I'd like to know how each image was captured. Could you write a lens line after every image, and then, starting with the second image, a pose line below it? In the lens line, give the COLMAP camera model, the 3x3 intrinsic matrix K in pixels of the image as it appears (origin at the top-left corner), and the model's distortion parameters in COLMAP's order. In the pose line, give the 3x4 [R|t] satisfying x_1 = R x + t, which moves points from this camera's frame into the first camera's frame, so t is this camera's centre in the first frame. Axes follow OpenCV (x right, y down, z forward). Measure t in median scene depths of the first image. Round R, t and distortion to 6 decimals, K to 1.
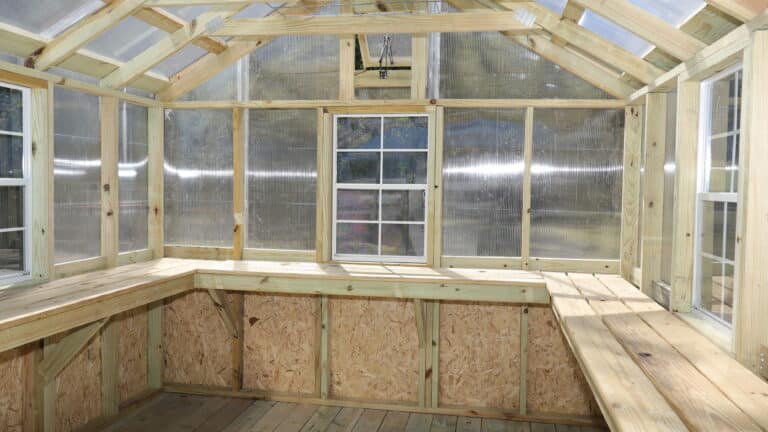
lens RADIAL K [[637.0, 0, 384.0], [0, 637.0, 216.0], [0, 0, 1]] dist [-0.005182, 0.002685]
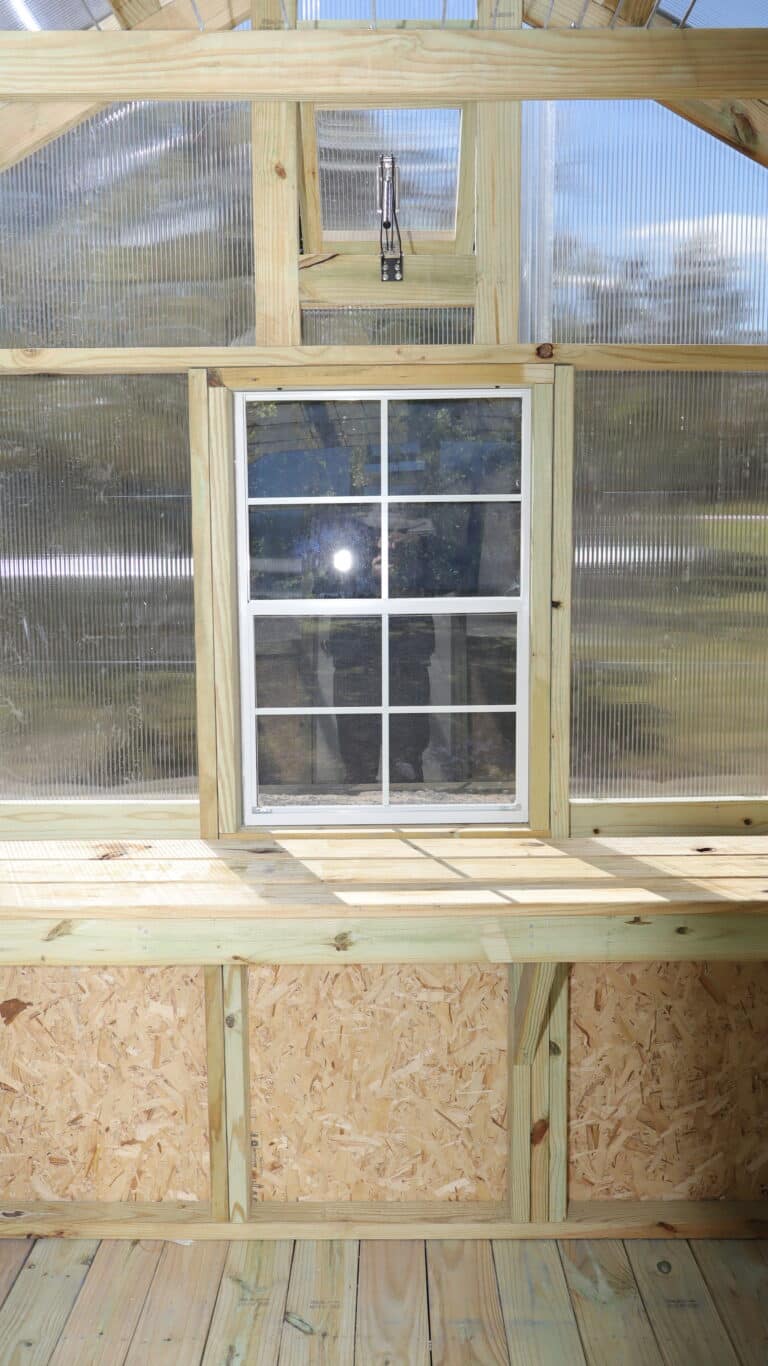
lens RADIAL K [[1133.1, 0, 384.0], [0, 1133.1, 683.0], [0, 0, 1]] dist [-0.005182, 0.002685]
pose [[0.985263, -0.041227, 0.166001, -0.108050], [0.030413, 0.997278, 0.067166, -0.046452], [-0.168318, -0.061128, 0.983836, 0.400642]]
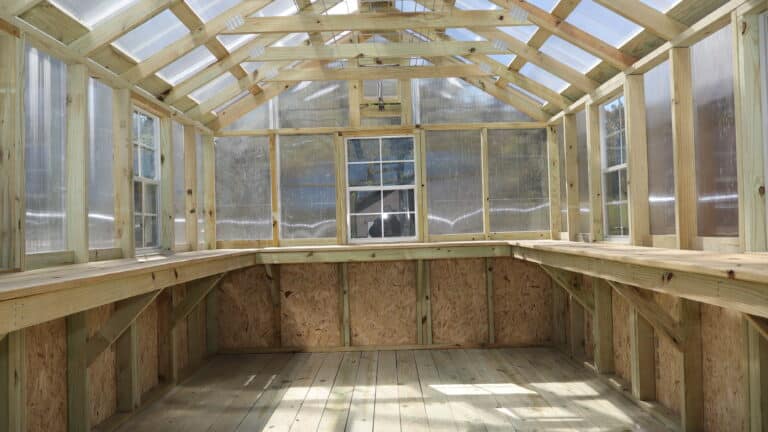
lens RADIAL K [[637.0, 0, 384.0], [0, 637.0, 216.0], [0, 0, 1]] dist [-0.005182, 0.002685]
pose [[0.985408, -0.040086, 0.165420, -0.232231], [0.052181, 0.996221, -0.069433, 0.111109], [-0.162012, 0.077051, 0.983776, -0.360452]]
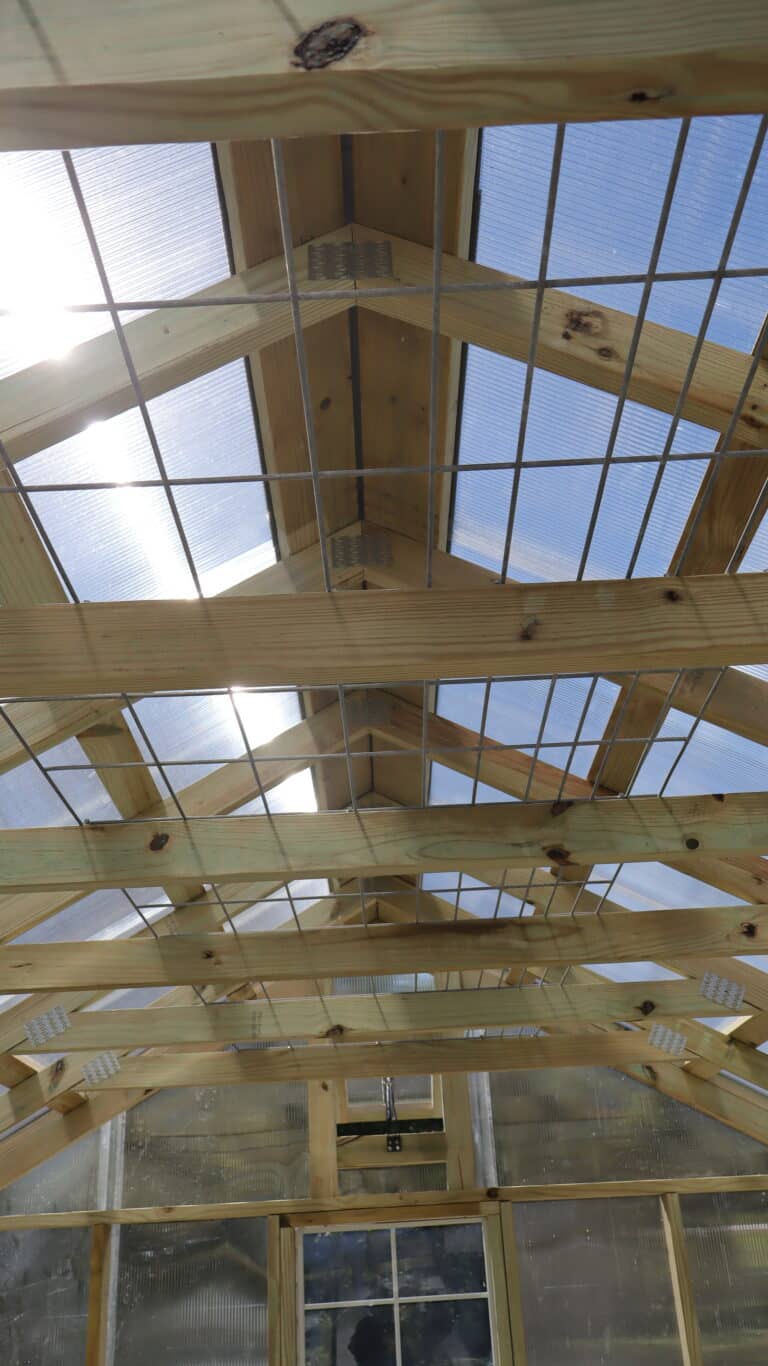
lens RADIAL K [[1133.1, 0, 384.0], [0, 1133.1, 683.0], [0, 0, 1]] dist [-0.005182, 0.002685]
pose [[0.985249, 0.016796, 0.170299, -0.173543], [0.073980, 0.855565, -0.512382, -0.063845], [-0.154308, 0.517423, 0.841702, -0.003096]]
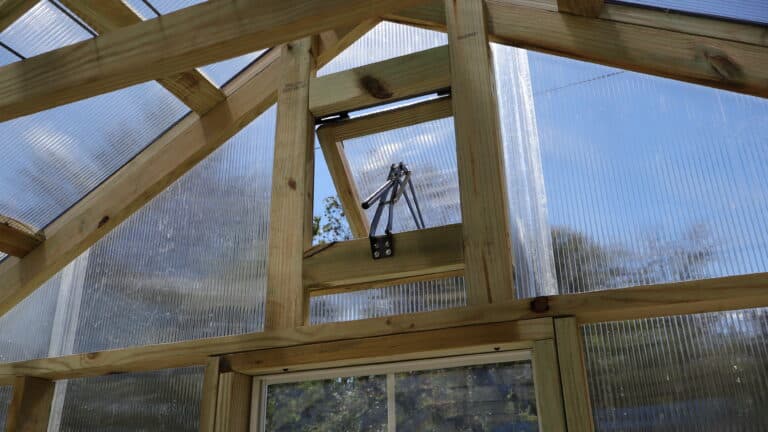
lens RADIAL K [[637.0, 0, 384.0], [0, 637.0, 216.0], [0, 0, 1]] dist [-0.005182, 0.002685]
pose [[0.981217, -0.110316, -0.158253, 0.054534], [0.027827, 0.892714, -0.449764, -0.080319], [0.190890, 0.436912, 0.879016, 0.674050]]
